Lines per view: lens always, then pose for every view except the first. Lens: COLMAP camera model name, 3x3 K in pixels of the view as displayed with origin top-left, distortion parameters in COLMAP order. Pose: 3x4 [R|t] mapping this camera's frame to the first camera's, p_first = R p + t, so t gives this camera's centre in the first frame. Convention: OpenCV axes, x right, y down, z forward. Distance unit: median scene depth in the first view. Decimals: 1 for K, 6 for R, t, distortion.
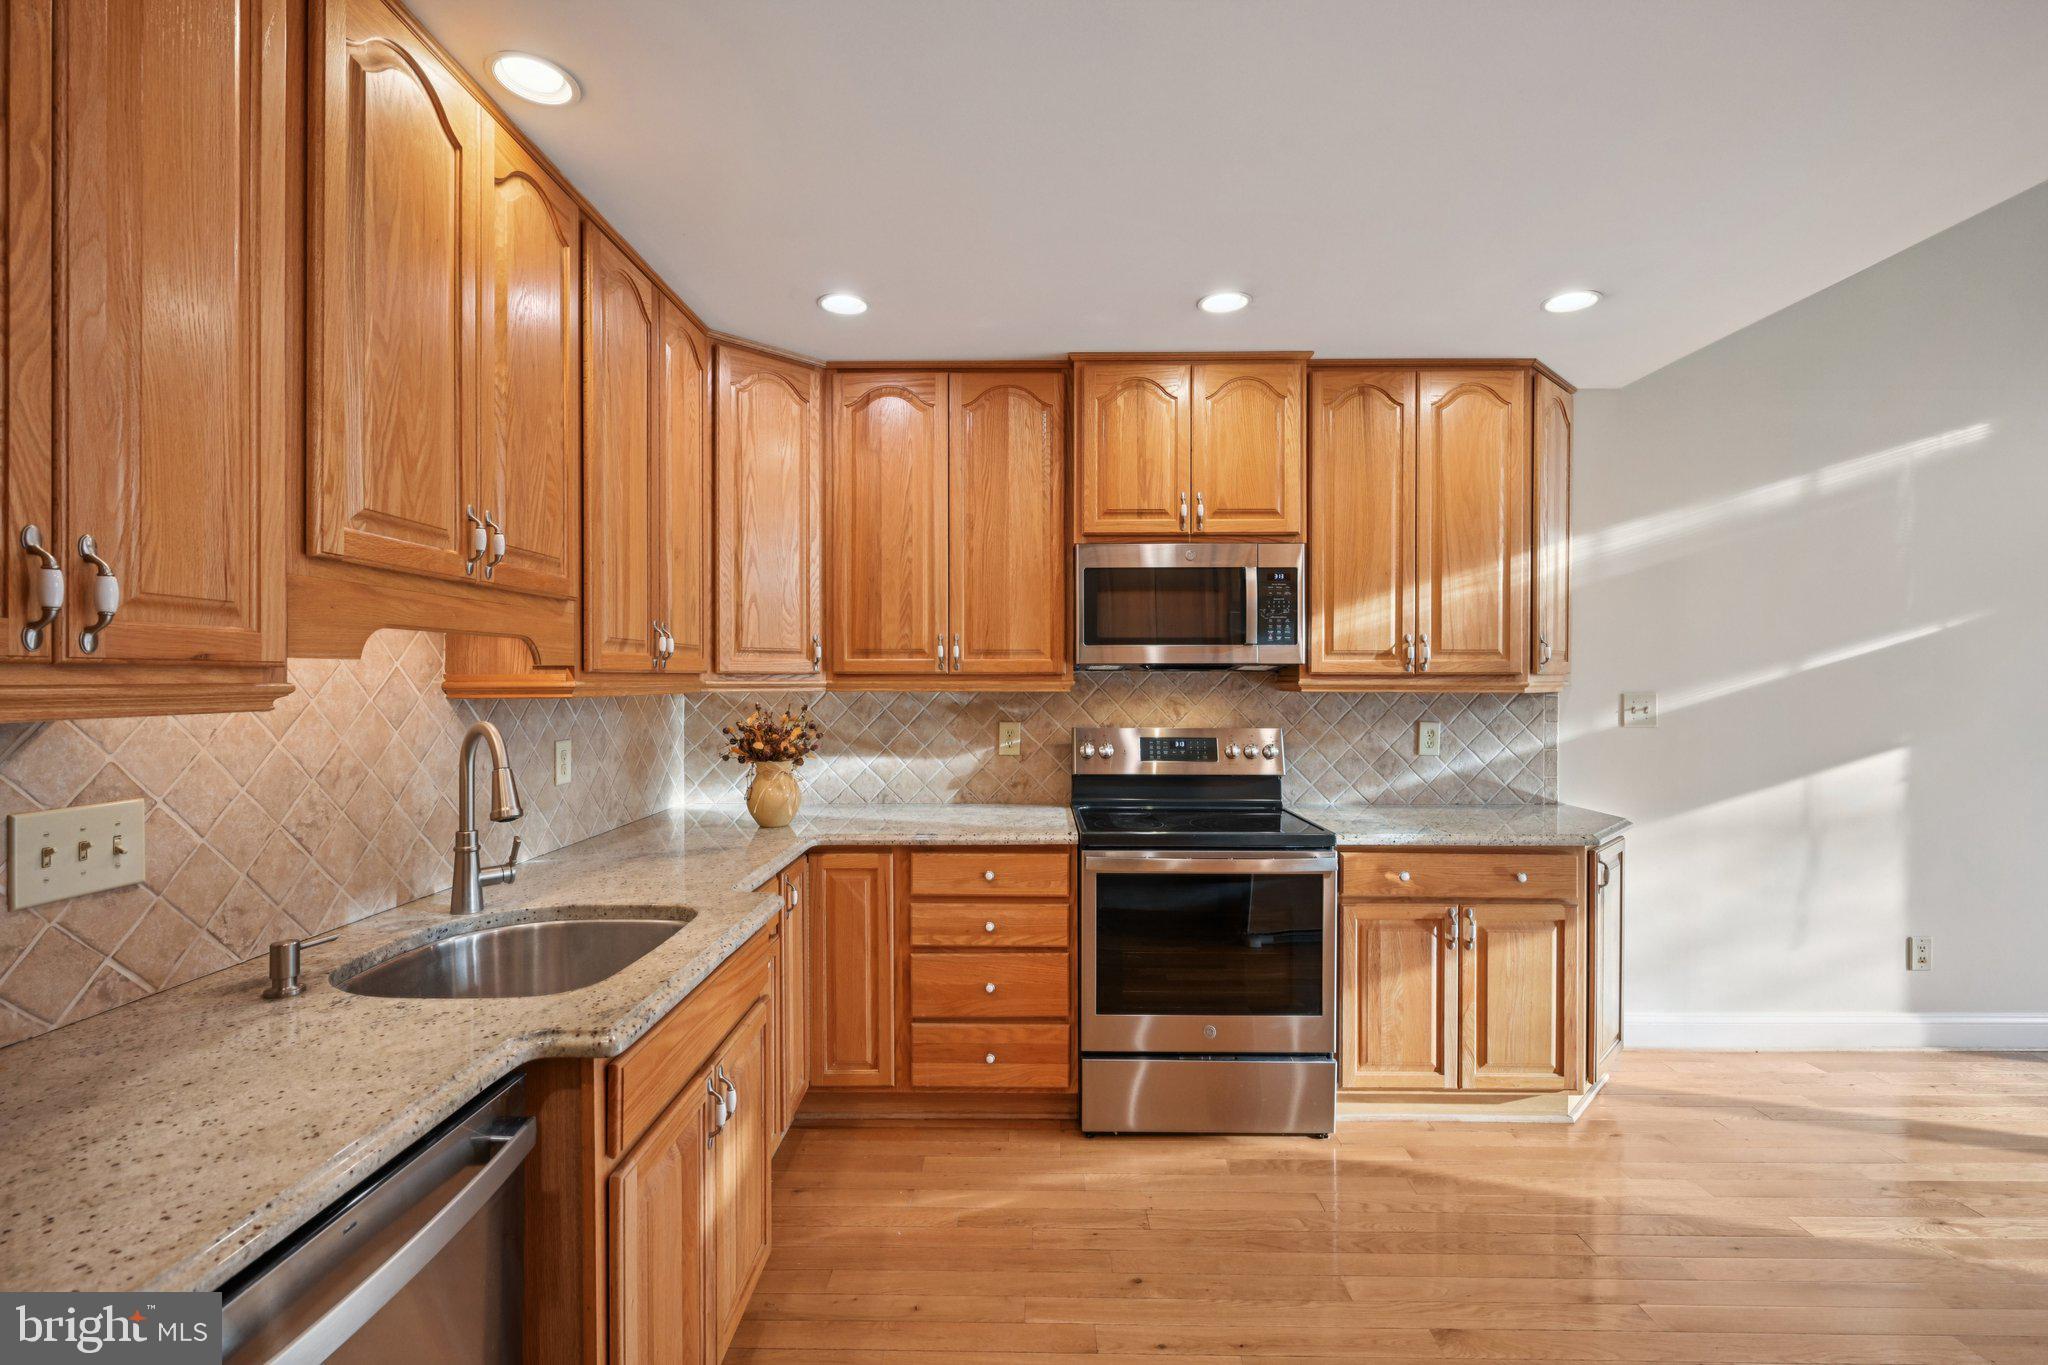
lens RADIAL K [[897.8, 0, 1020.3], [0, 897.8, 679.1], [0, 0, 1]] dist [-0.002536, 0.000159]
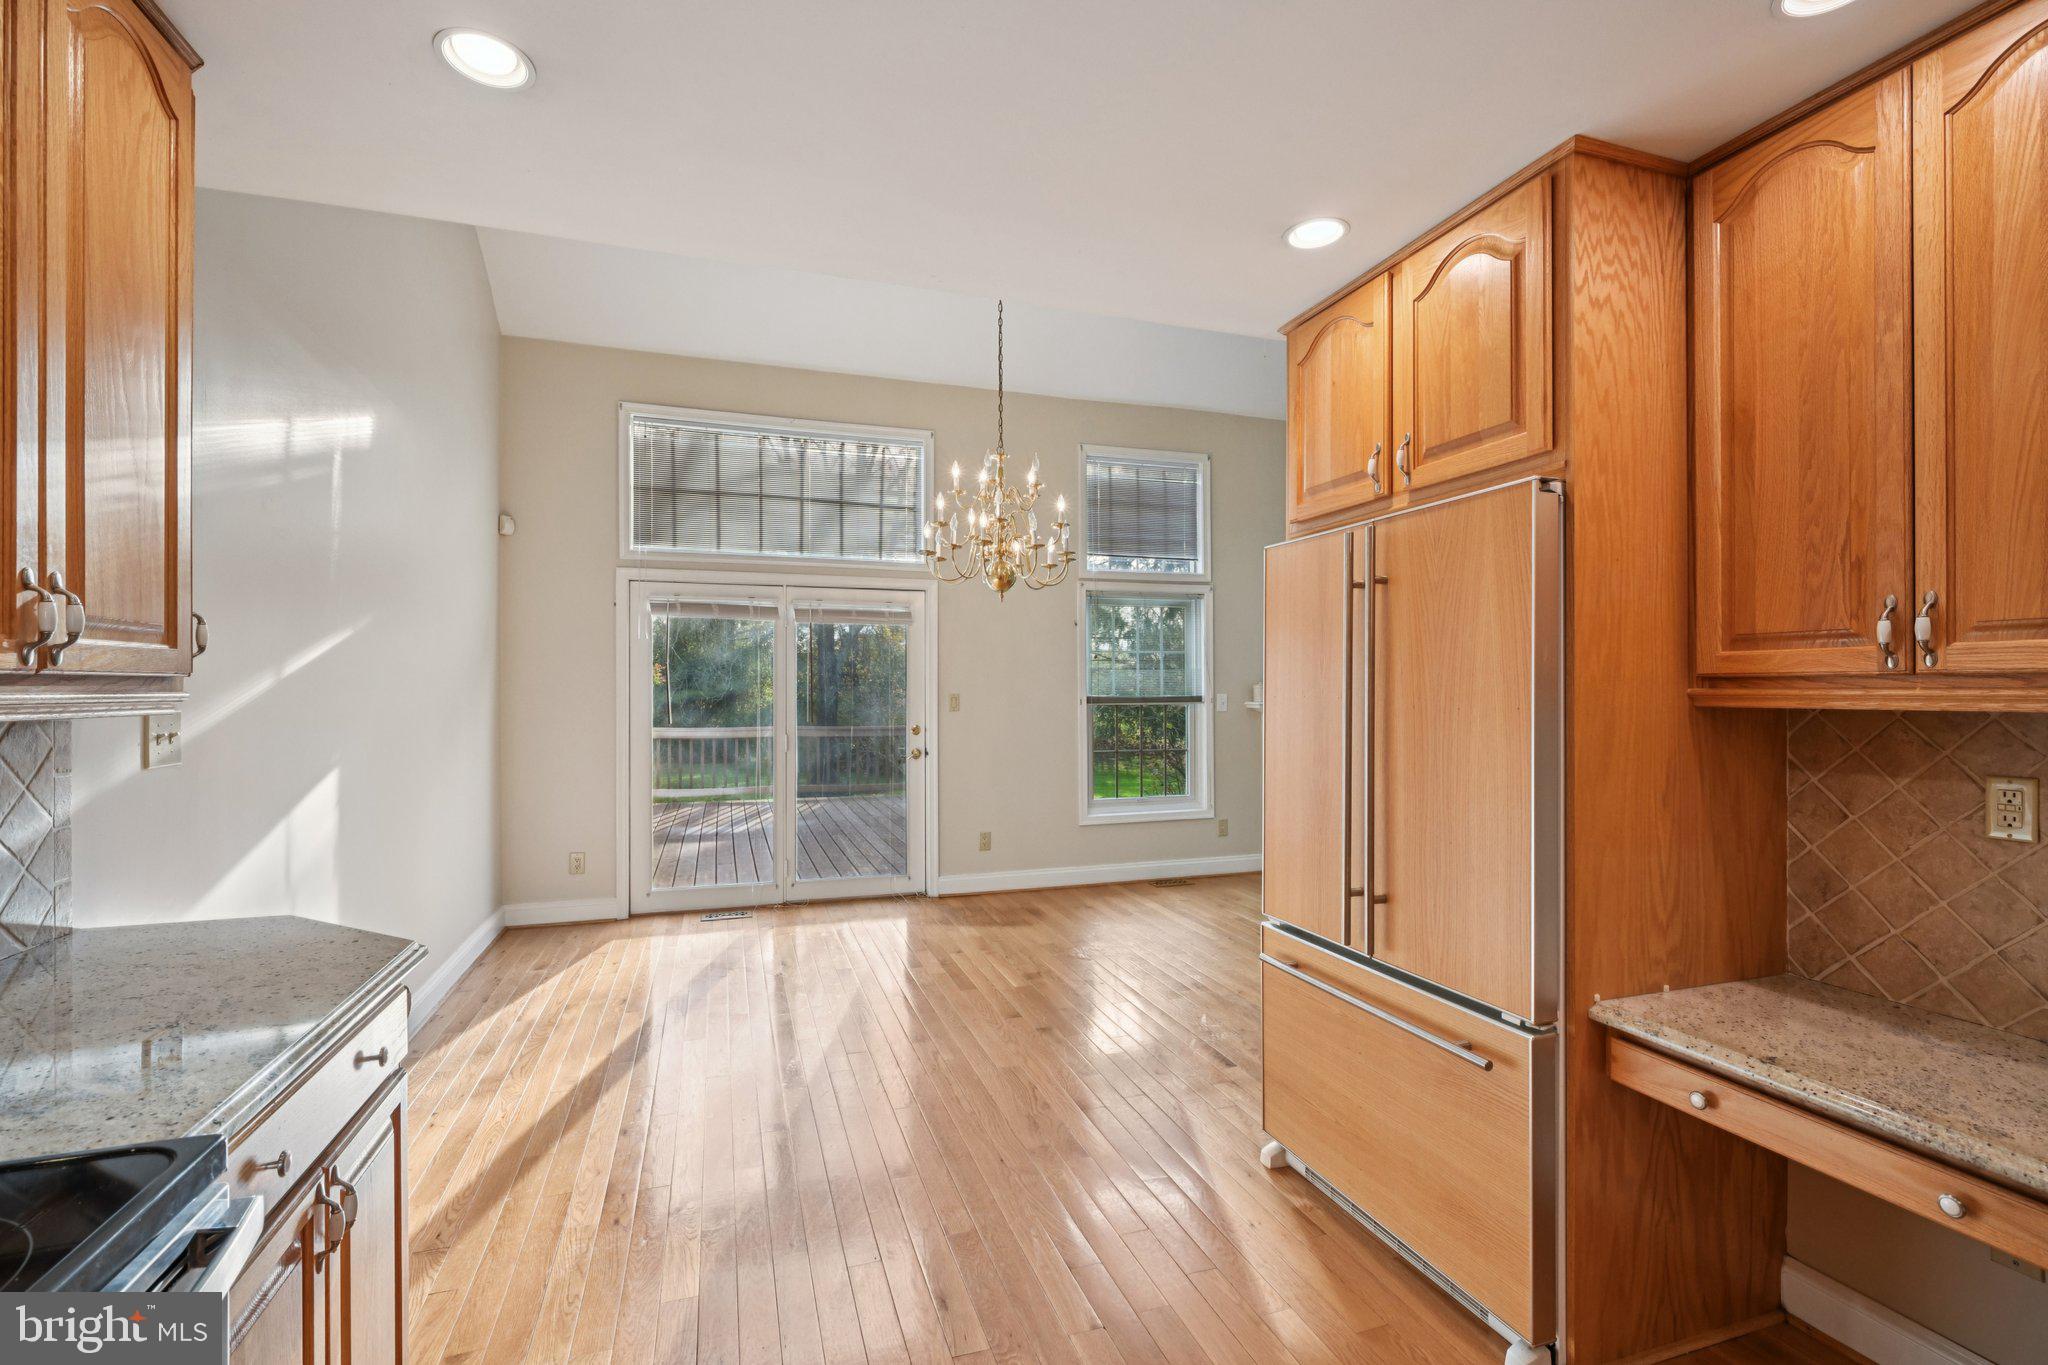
lens RADIAL K [[919.7, 0, 1027.9], [0, 919.7, 675.3], [0, 0, 1]] dist [0.023538, -0.000021]
pose [[-0.329463, 0.014166, 0.944062, -0.100915], [0.003850, 0.999899, -0.013661, 0.002150], [-0.944161, -0.000866, -0.329484, 0.730674]]
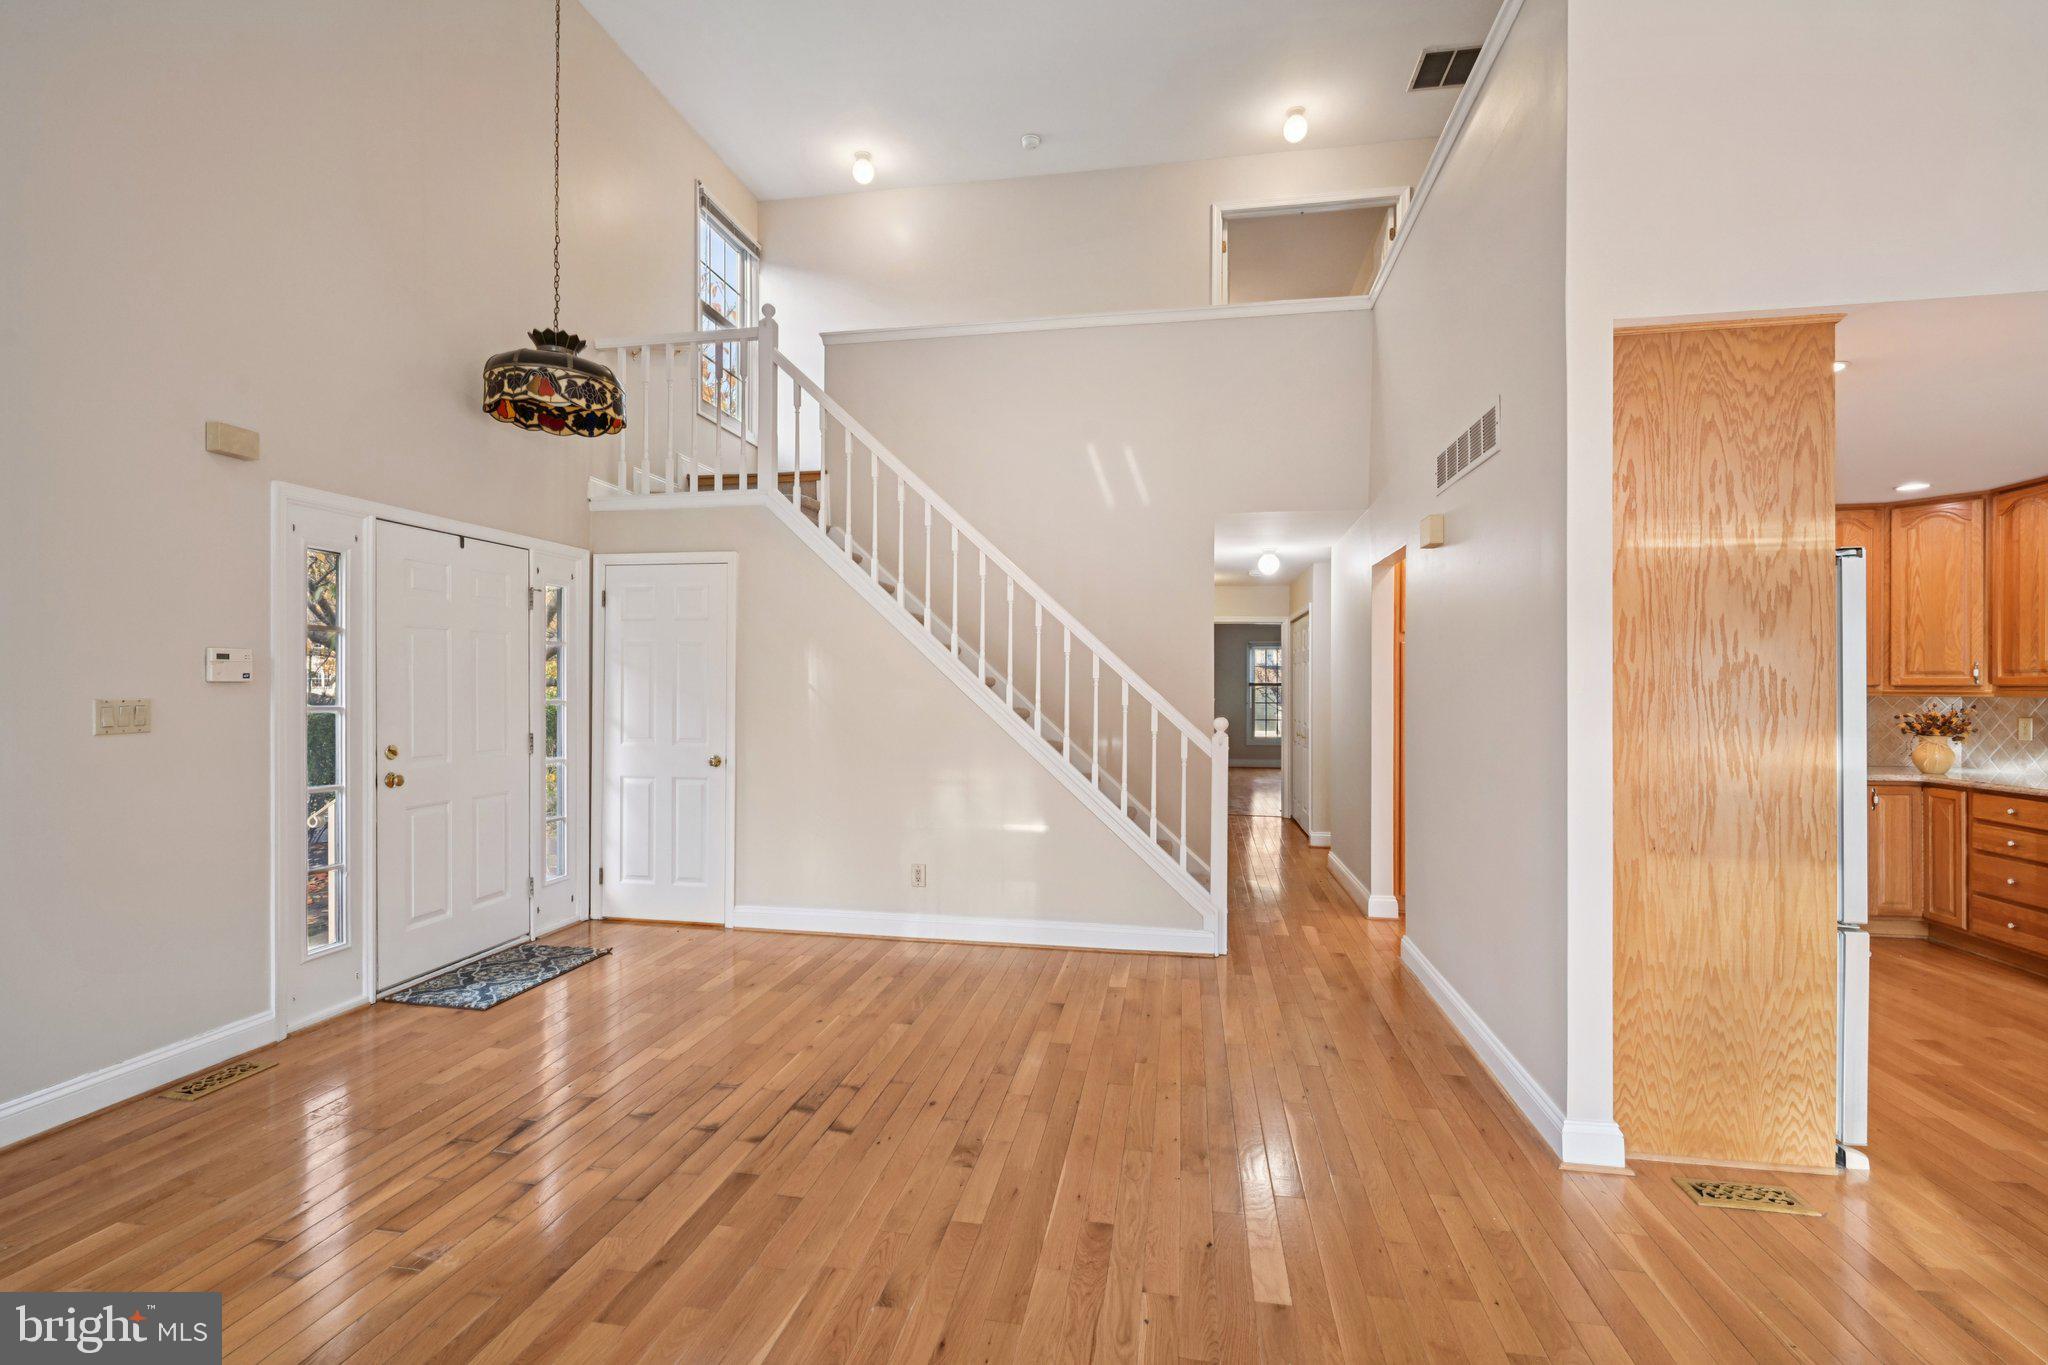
lens RADIAL K [[906.6, 0, 1023.1], [0, 906.6, 688.1], [0, 0, 1]] dist [-0.000802, 0.000211]
pose [[-0.165464, 0.002510, -0.986213, 1.668214], [-0.002833, 0.999991, 0.003020, -0.001587], [0.986212, 0.003294, -0.165455, -0.427054]]
